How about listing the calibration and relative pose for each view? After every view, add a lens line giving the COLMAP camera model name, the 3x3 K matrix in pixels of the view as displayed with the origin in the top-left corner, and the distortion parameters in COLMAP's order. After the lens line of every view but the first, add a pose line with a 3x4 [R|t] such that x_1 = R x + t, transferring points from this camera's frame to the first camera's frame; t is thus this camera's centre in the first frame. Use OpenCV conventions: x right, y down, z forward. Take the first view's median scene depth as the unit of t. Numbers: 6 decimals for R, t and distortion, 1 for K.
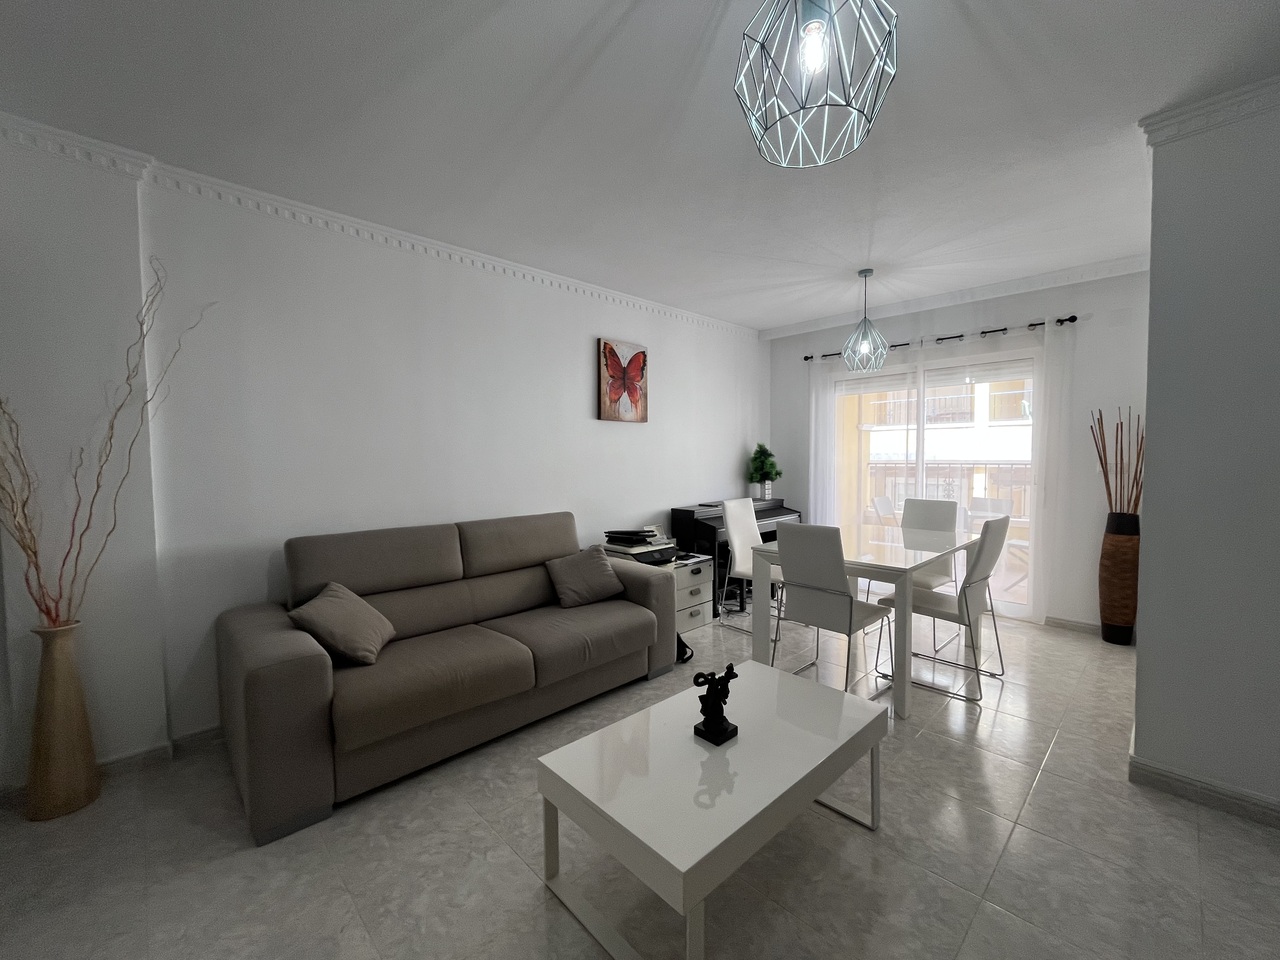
lens RADIAL K [[524.0, 0, 637.9], [0, 524.0, 481.7], [0, 0, 1]] dist [-0.002187, -0.000015]
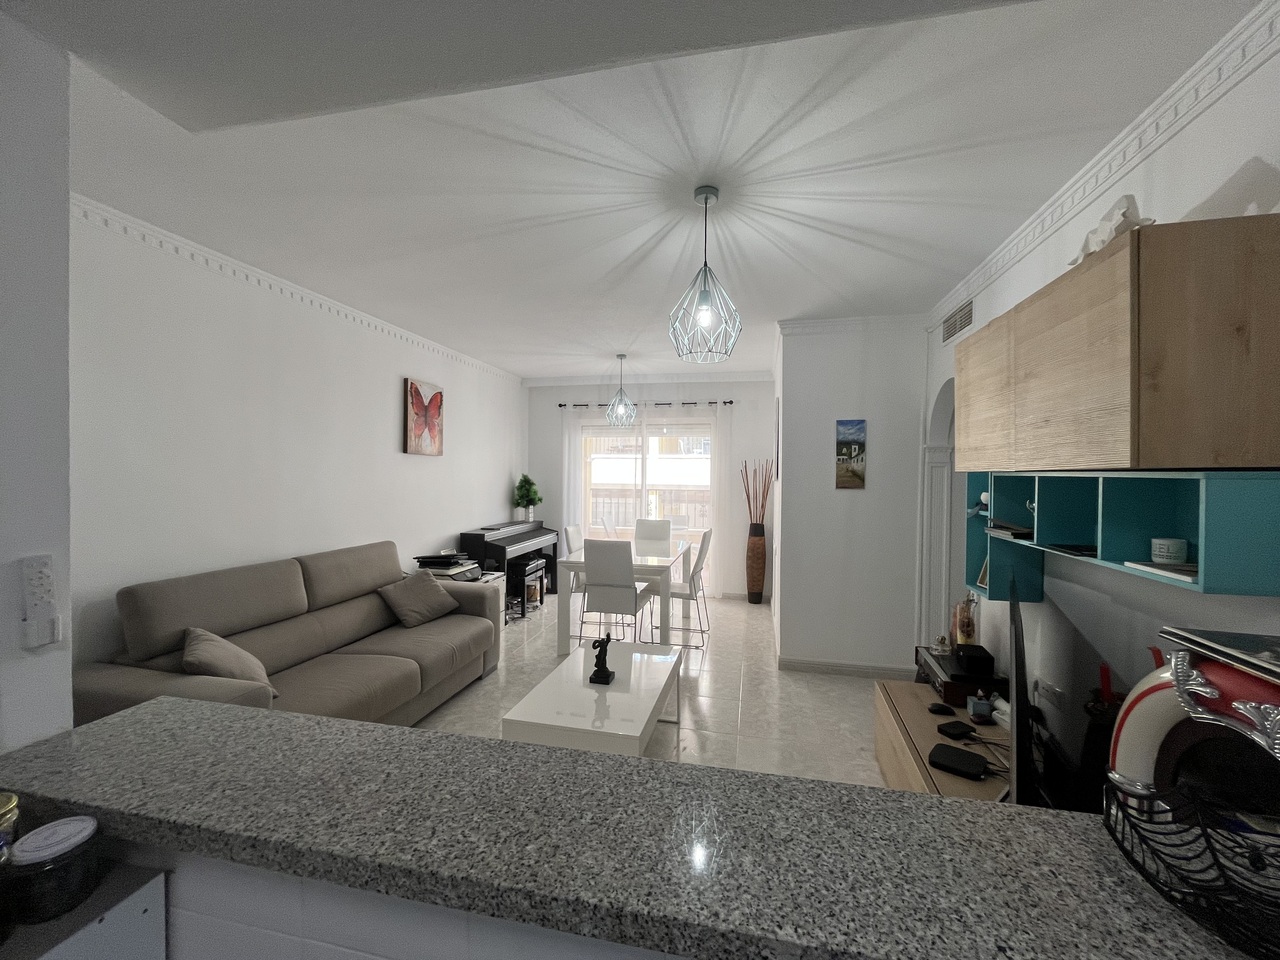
lens RADIAL K [[525.2, 0, 636.8], [0, 525.2, 480.0], [0, 0, 1]] dist [-0.006046, 0.003230]
pose [[0.833420, 0.009354, 0.552561, -0.278768], [0.012026, 0.999313, -0.035057, -0.020845], [-0.552510, 0.035862, 0.832735, -0.159013]]
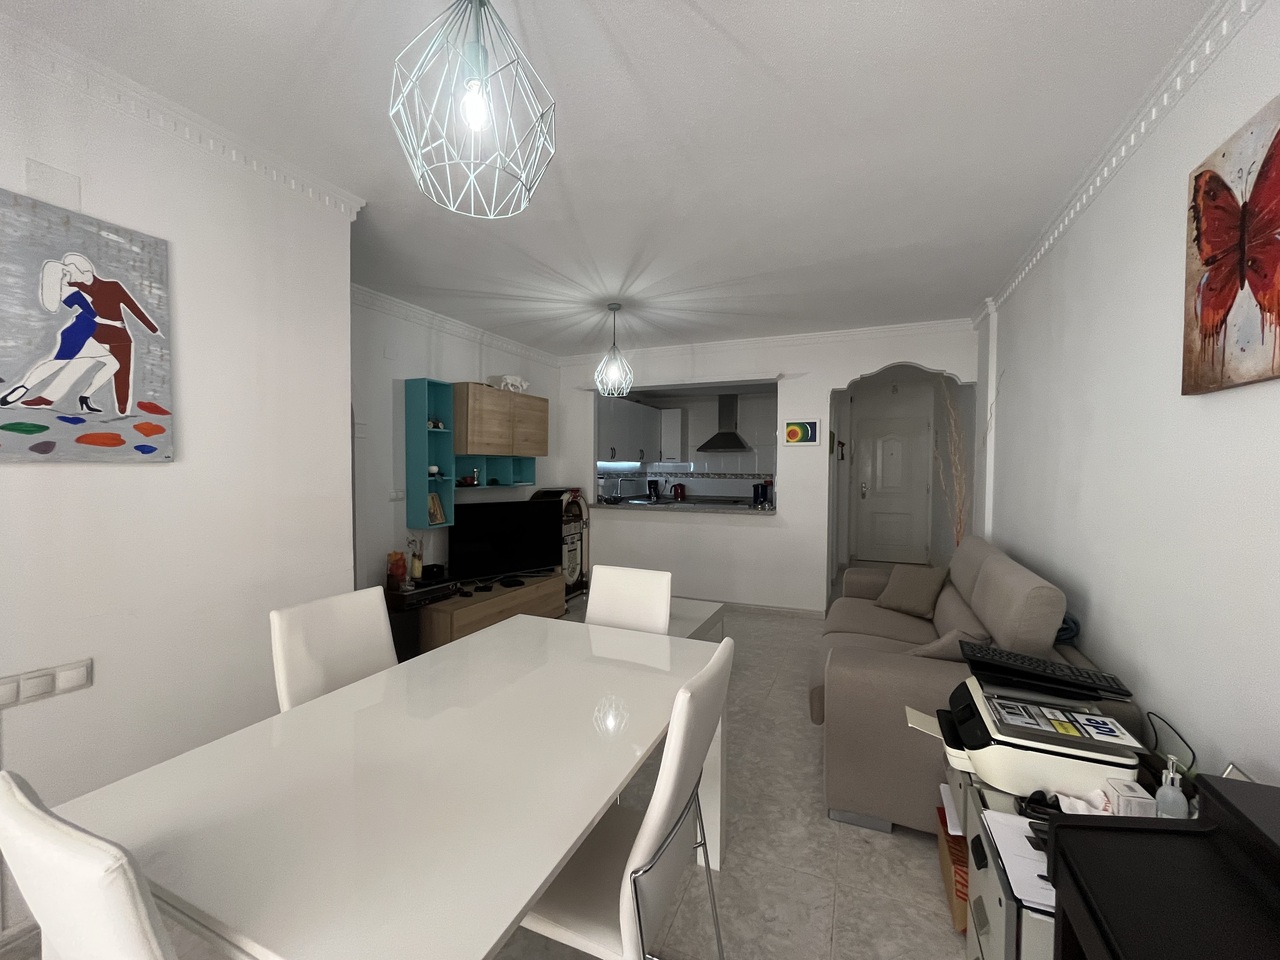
lens RADIAL K [[525.2, 0, 636.8], [0, 525.2, 480.0], [0, 0, 1]] dist [-0.006046, 0.003230]
pose [[-0.920513, 0.015669, -0.390397, 0.452059], [-0.015841, 0.996877, 0.077363, -0.082695], [0.390390, 0.077398, -0.917390, 1.231760]]
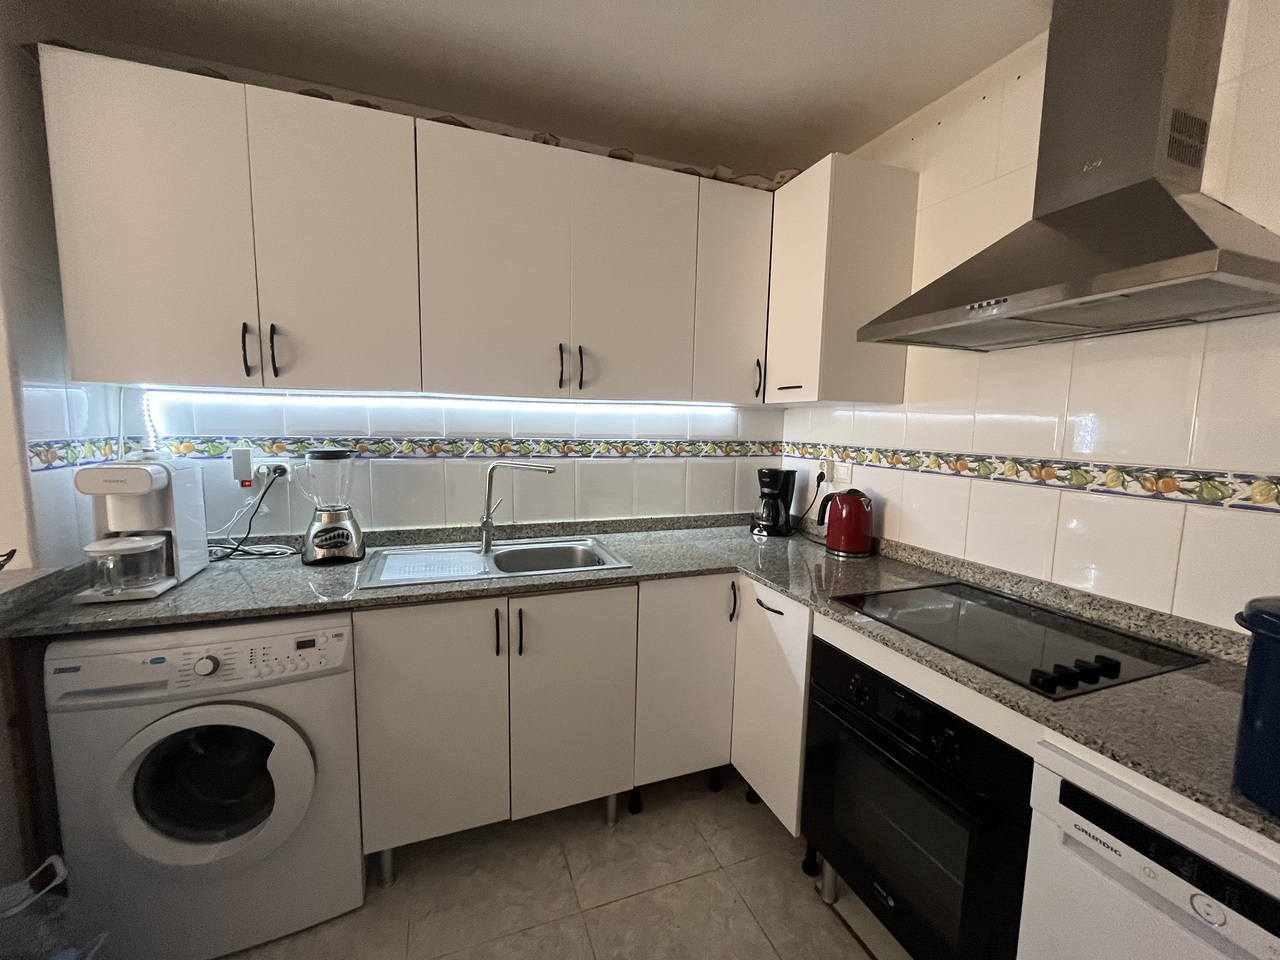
lens RADIAL K [[525.2, 0, 636.8], [0, 525.2, 480.0], [0, 0, 1]] dist [-0.006046, 0.003230]
pose [[-0.924679, -0.049491, 0.377518, -0.499410], [0.008263, 0.988674, 0.149850, -0.001159], [-0.380659, 0.141682, -0.913797, -0.039648]]
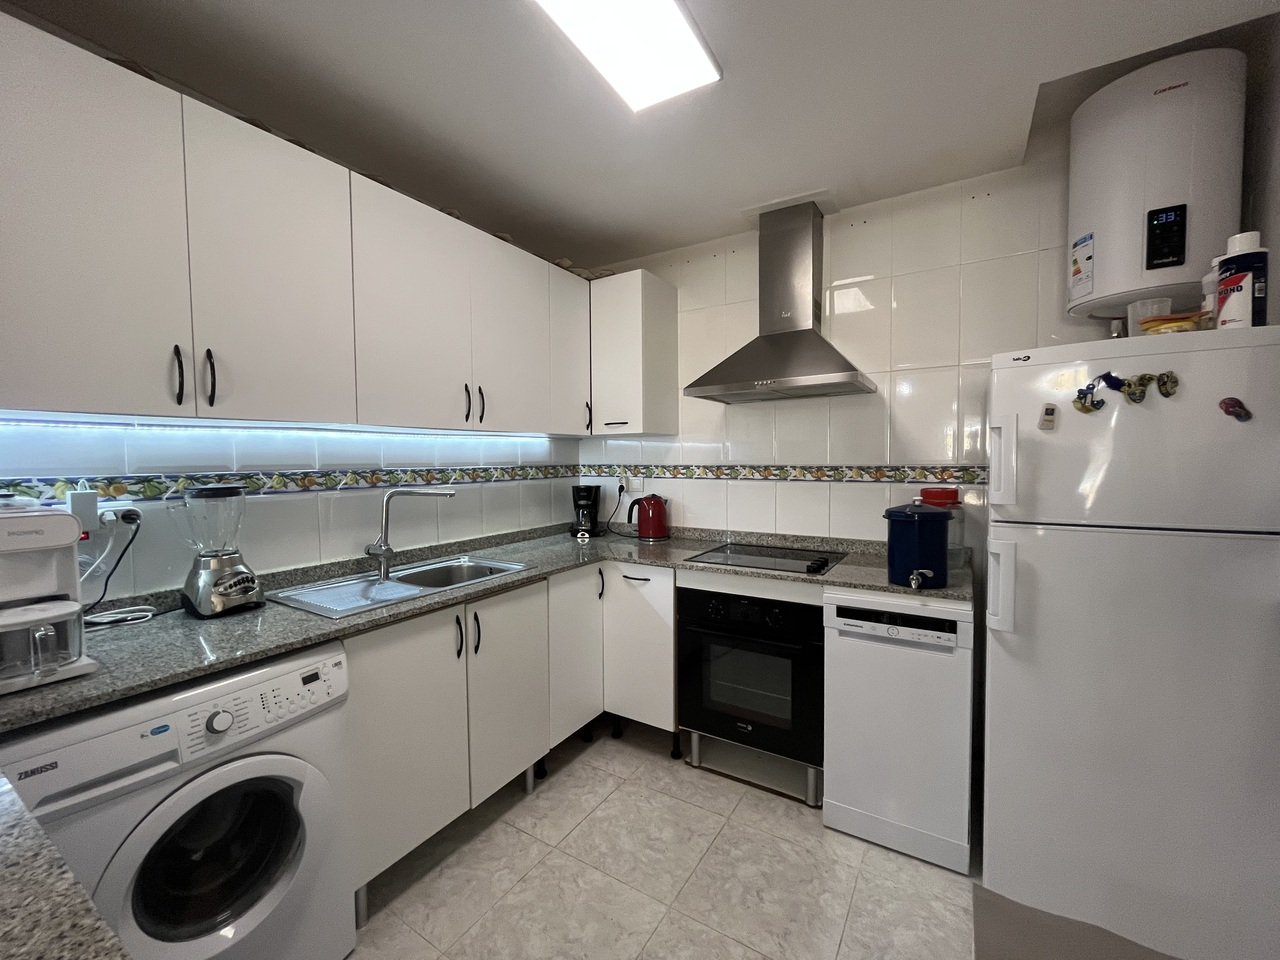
lens RADIAL K [[525.2, 0, 636.8], [0, 525.2, 480.0], [0, 0, 1]] dist [-0.006046, 0.003230]
pose [[-0.966241, 0.029166, -0.255982, -0.294099], [0.005236, 0.995590, 0.093668, -0.002384], [0.257585, 0.089165, -0.962133, 0.110852]]
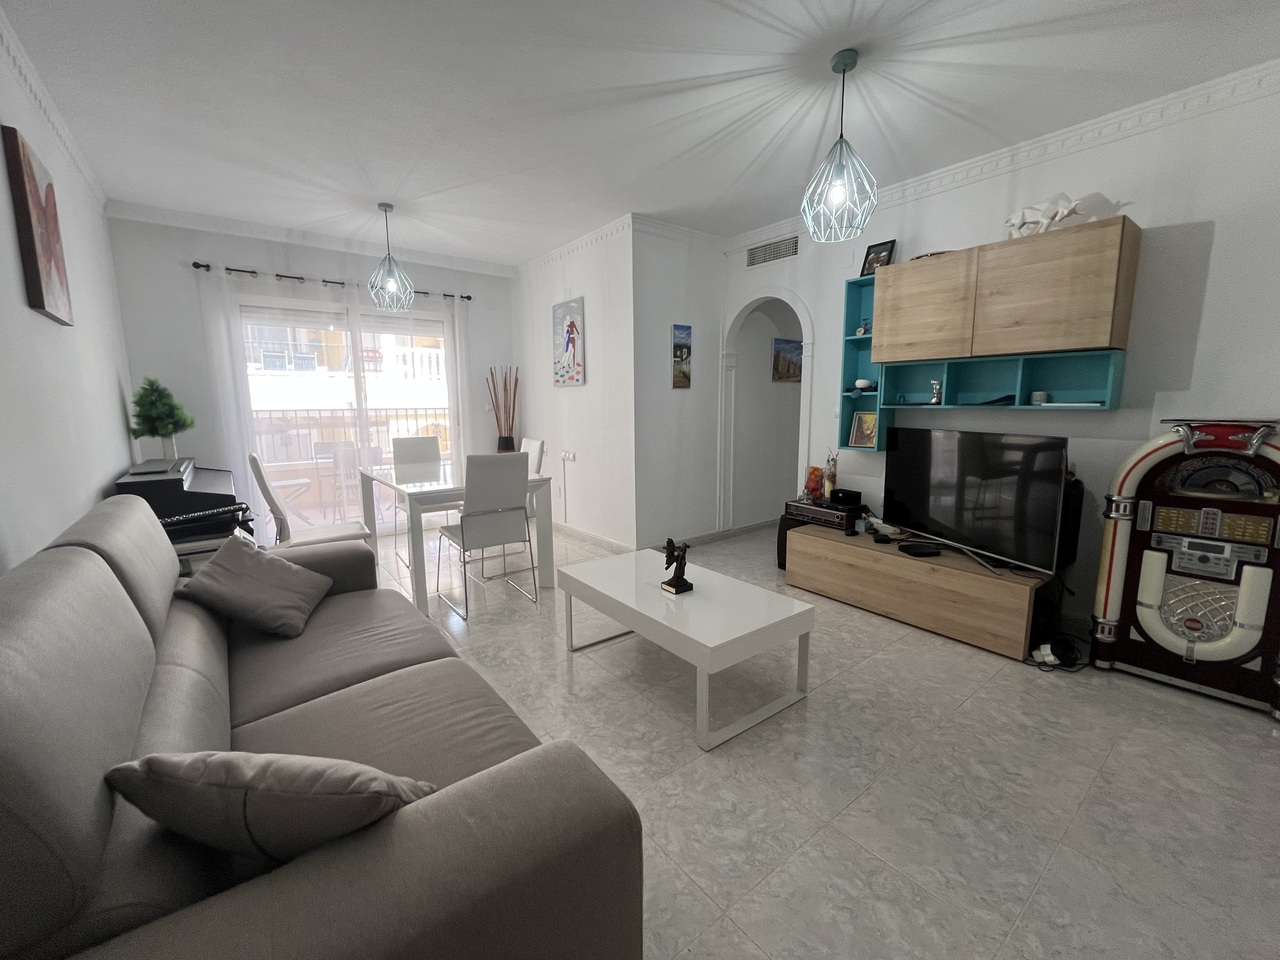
lens RADIAL K [[525.2, 0, 636.8], [0, 525.2, 480.0], [0, 0, 1]] dist [-0.006046, 0.003230]
pose [[0.094308, -0.137054, 0.986064, -0.527575], [0.058566, 0.989527, 0.131934, 0.005551], [-0.993819, 0.045308, 0.101347, 0.425897]]
